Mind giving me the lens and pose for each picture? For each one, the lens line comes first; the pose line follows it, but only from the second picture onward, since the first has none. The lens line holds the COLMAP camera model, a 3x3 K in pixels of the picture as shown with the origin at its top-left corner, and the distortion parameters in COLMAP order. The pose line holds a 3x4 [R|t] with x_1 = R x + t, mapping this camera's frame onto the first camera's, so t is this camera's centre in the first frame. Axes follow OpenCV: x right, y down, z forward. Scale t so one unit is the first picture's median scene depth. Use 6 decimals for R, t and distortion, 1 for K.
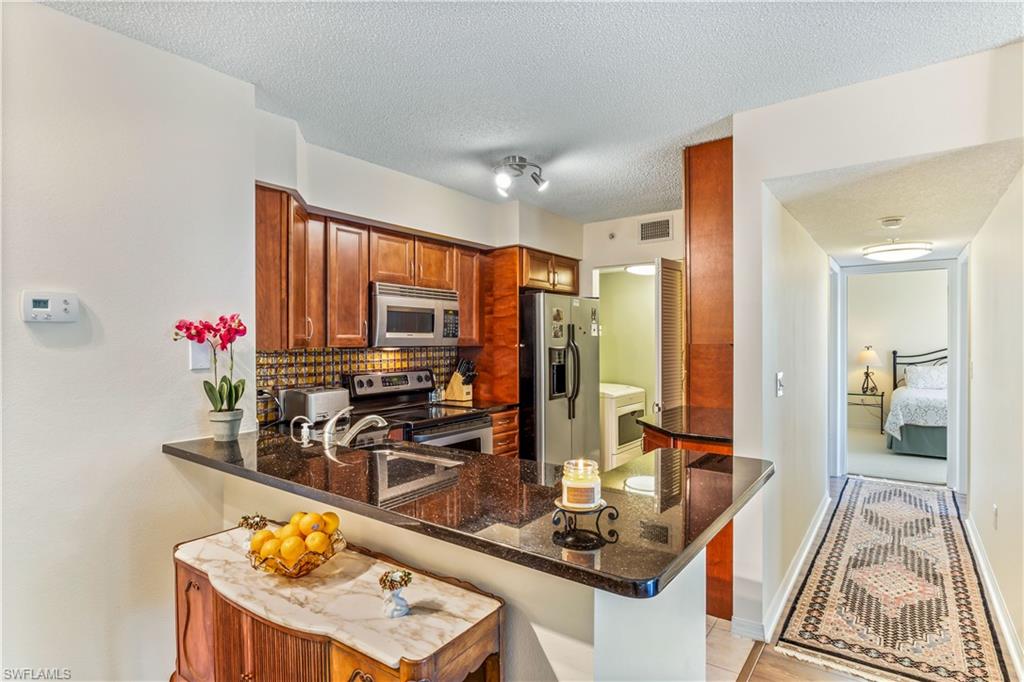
lens RADIAL K [[535.0, 0, 520.5], [0, 535.0, 346.7], [0, 0, 1]] dist [-0.008413, -0.000061]
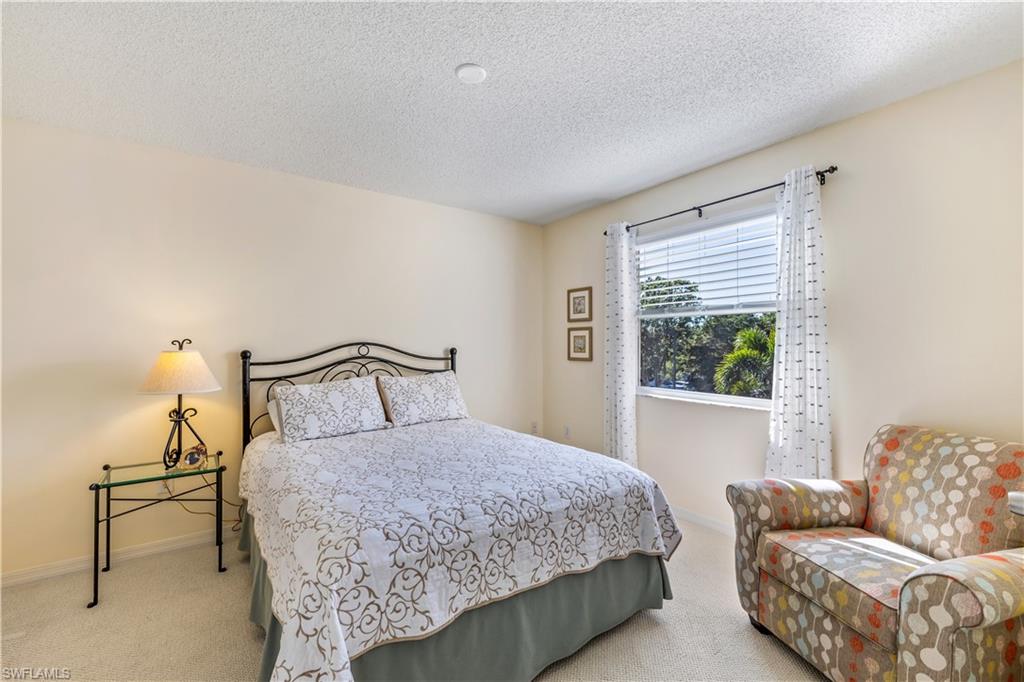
lens RADIAL K [[445.8, 0, 508.7], [0, 445.8, 334.1], [0, 0, 1]] dist [0.002072, -0.000350]
pose [[0.333295, 0.006689, 0.942799, 0.891544], [0.010873, 0.999881, -0.010938, 0.001457], [-0.942760, 0.013897, 0.333182, 1.396154]]
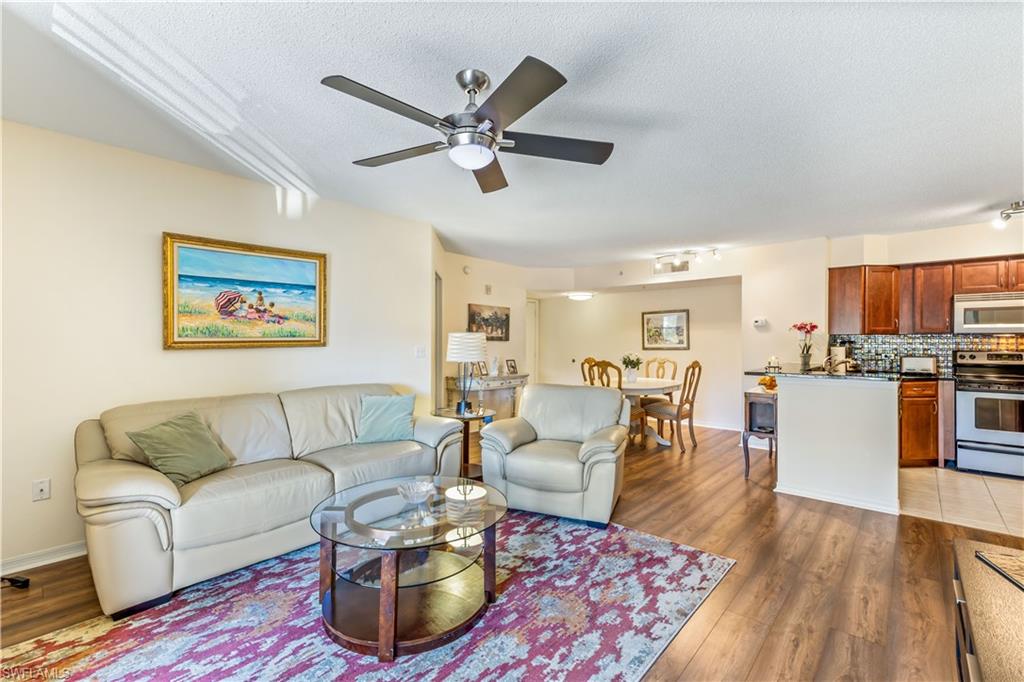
lens RADIAL K [[445.8, 0, 508.5], [0, 445.8, 340.6], [0, 0, 1]] dist [0.002072, -0.000350]
pose [[-0.111487, 0.003614, -0.993759, 1.066612], [-0.011748, 0.999919, 0.004955, 0.026747], [0.993696, 0.012227, -0.111436, -0.192578]]
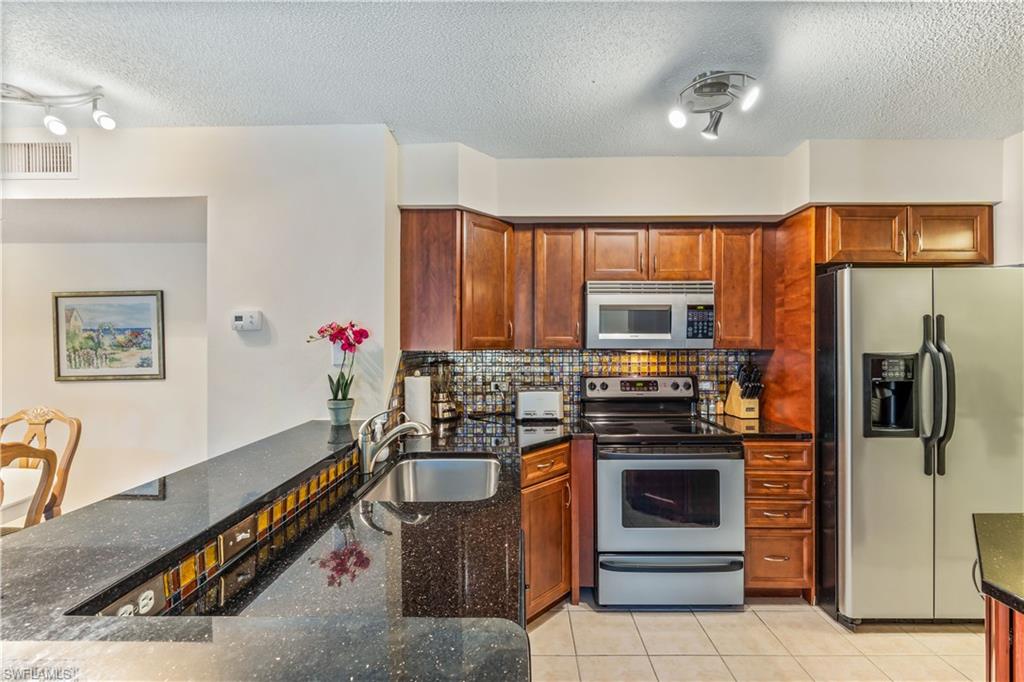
lens RADIAL K [[445.8, 0, 510.0], [0, 445.8, 343.5], [0, 0, 1]] dist [0.002072, -0.000350]
pose [[0.573319, 0.002675, -0.819328, 0.252956], [-0.009670, 0.999947, -0.003502, -0.004252], [0.819275, 0.009930, 0.573315, 0.361209]]
